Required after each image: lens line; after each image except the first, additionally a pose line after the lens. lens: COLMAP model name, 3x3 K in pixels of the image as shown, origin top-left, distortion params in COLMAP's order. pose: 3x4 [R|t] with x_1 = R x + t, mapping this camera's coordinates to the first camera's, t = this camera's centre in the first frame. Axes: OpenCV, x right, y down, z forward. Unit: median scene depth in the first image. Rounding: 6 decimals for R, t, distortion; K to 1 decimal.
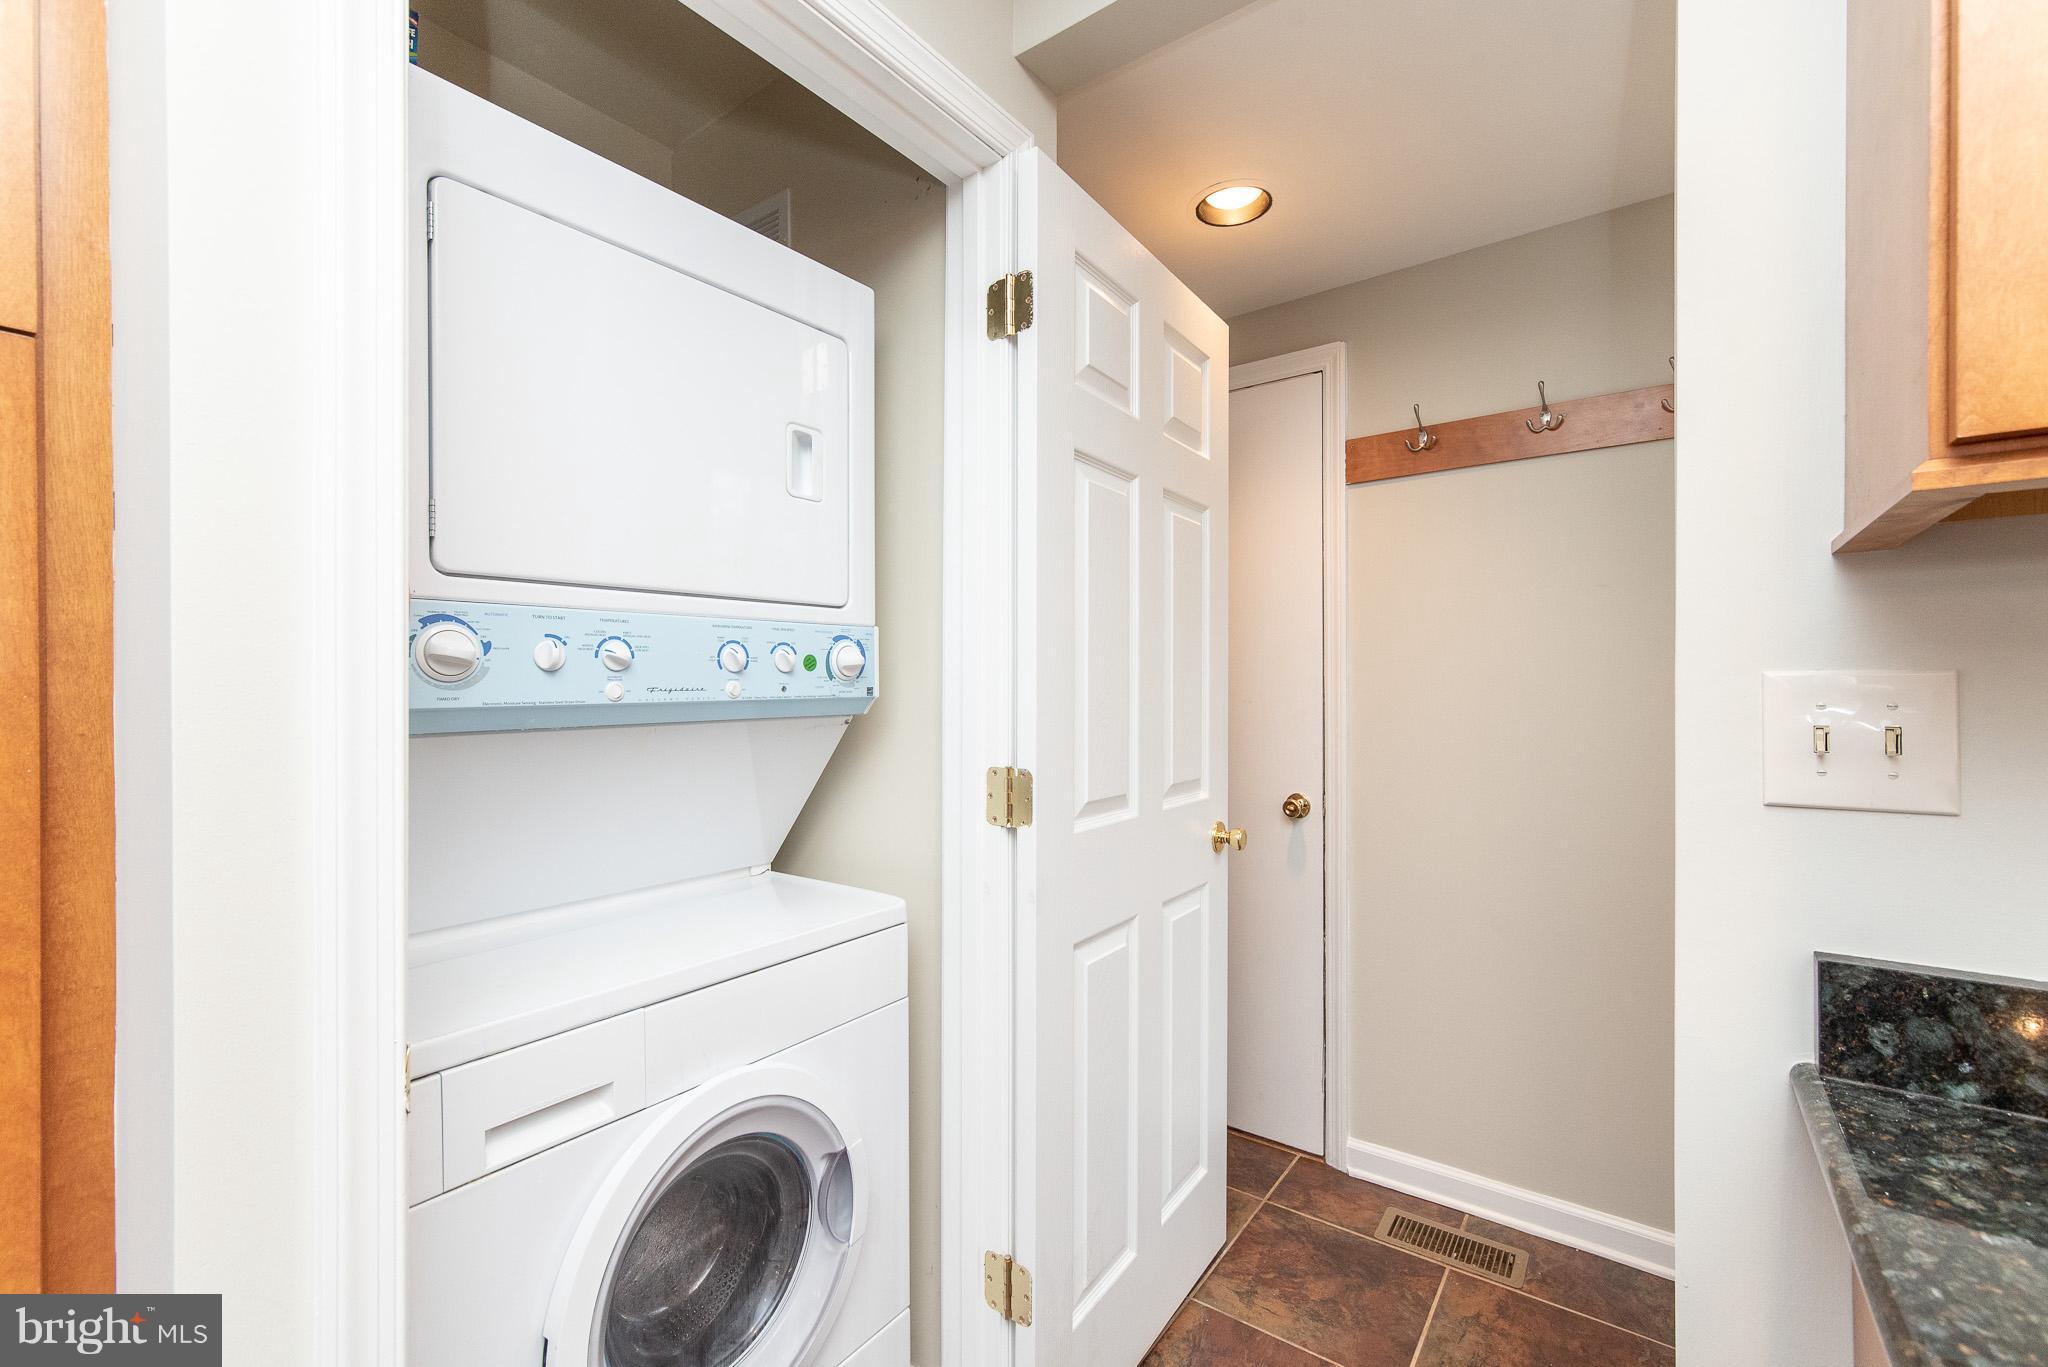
lens RADIAL K [[875.3, 0, 1033.6], [0, 875.3, 690.6], [0, 0, 1]] dist [-0.003167, -0.000443]
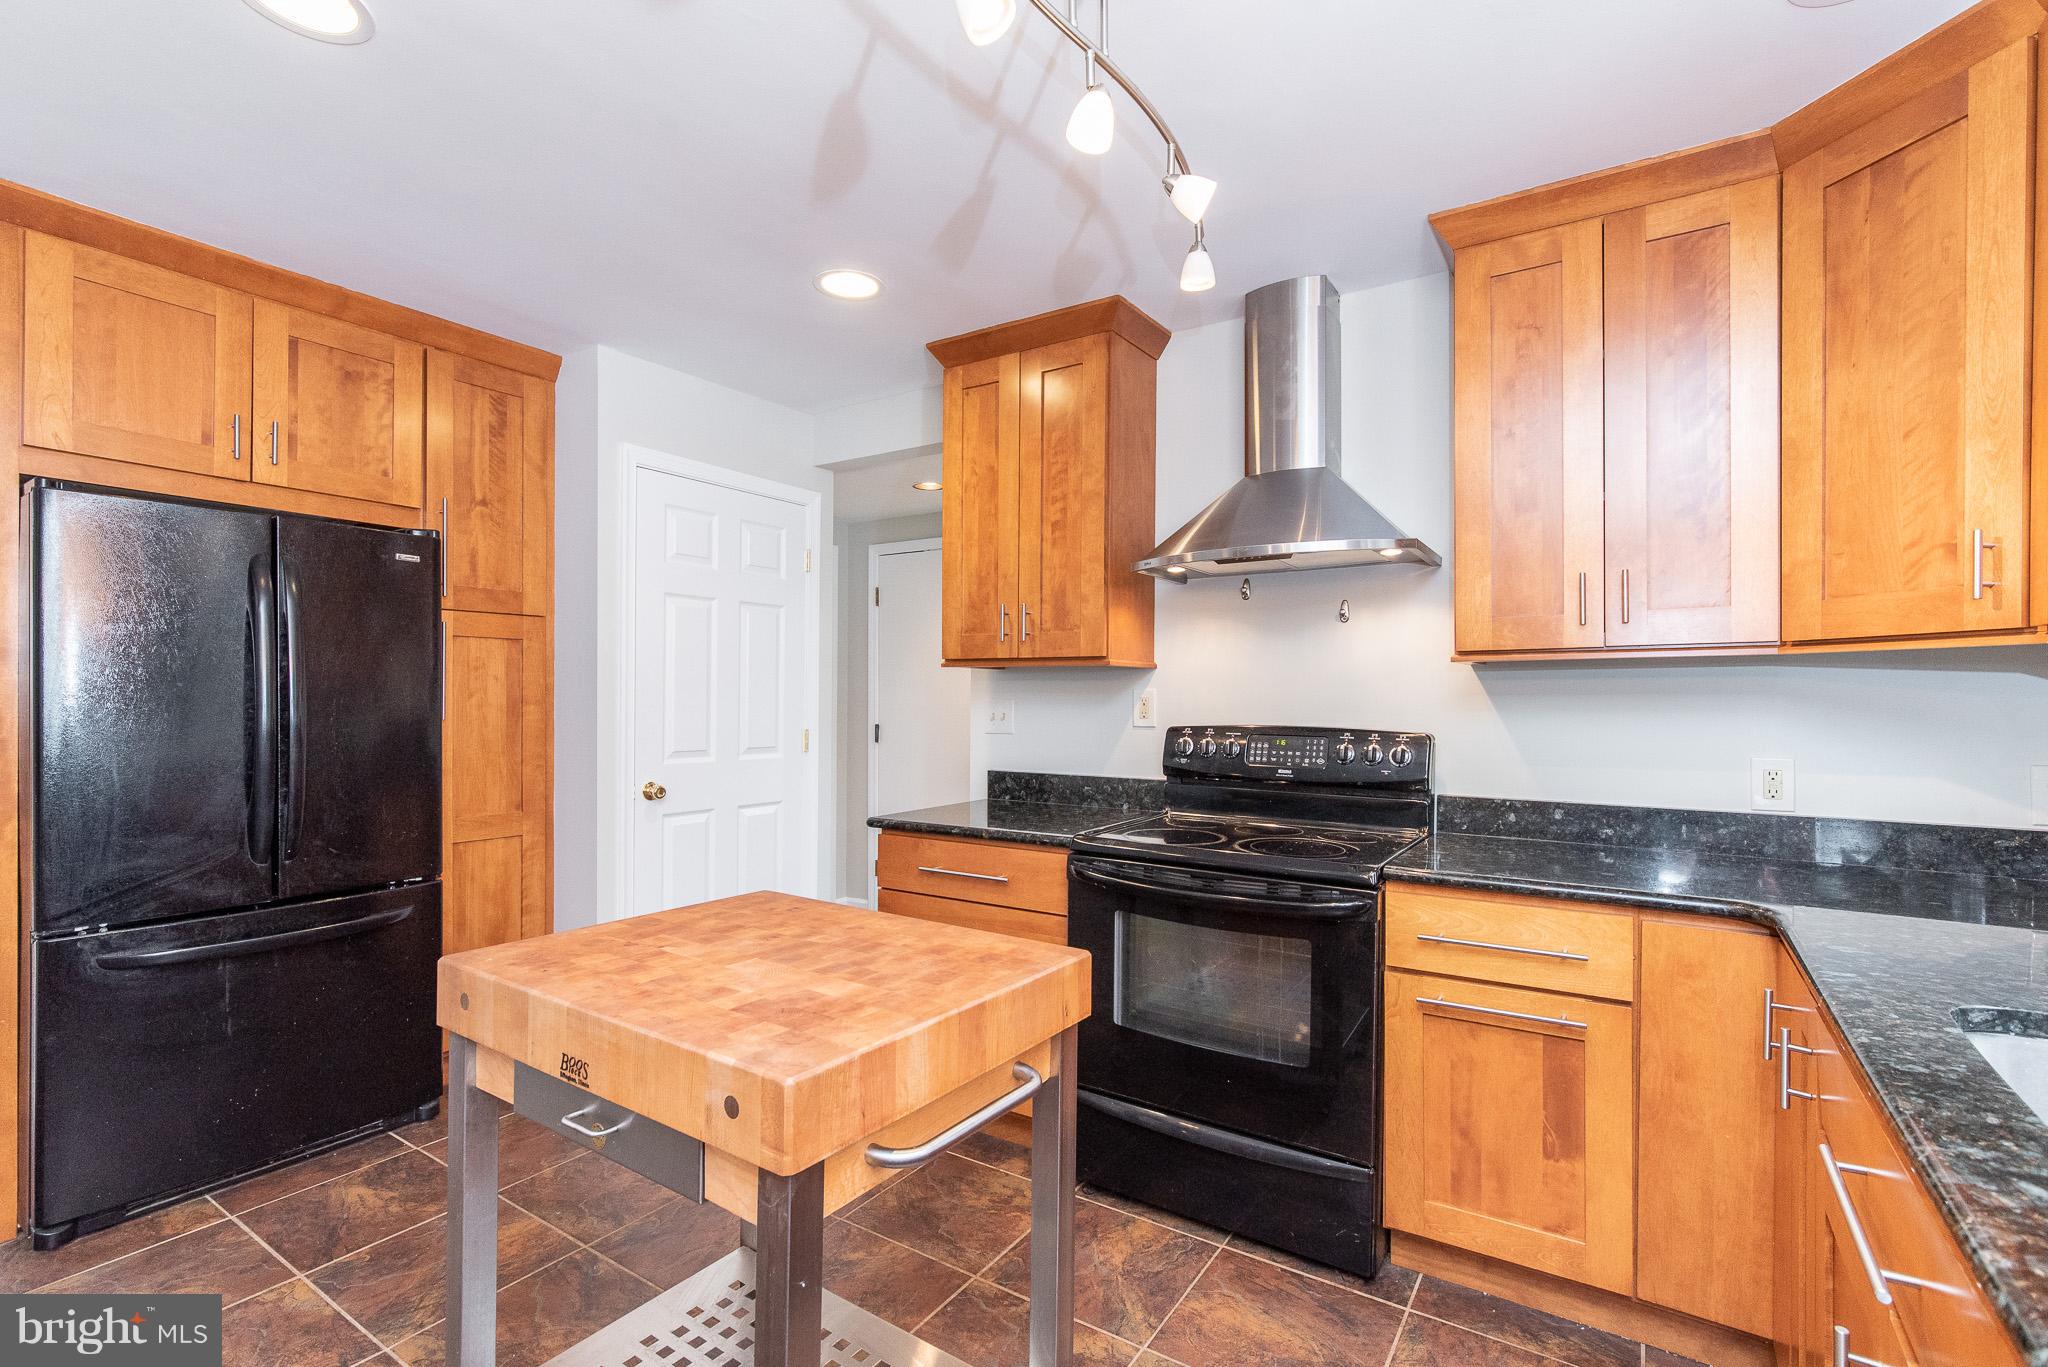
lens RADIAL K [[938.9, 0, 1000.7], [0, 938.9, 698.8], [0, 0, 1]] dist [-0.003395, 0.000353]
pose [[0.999604, 0.007188, 0.027195, 0.793027], [-0.007256, 0.999971, 0.002426, -0.031496], [-0.027176, -0.002623, 0.999627, -3.166069]]
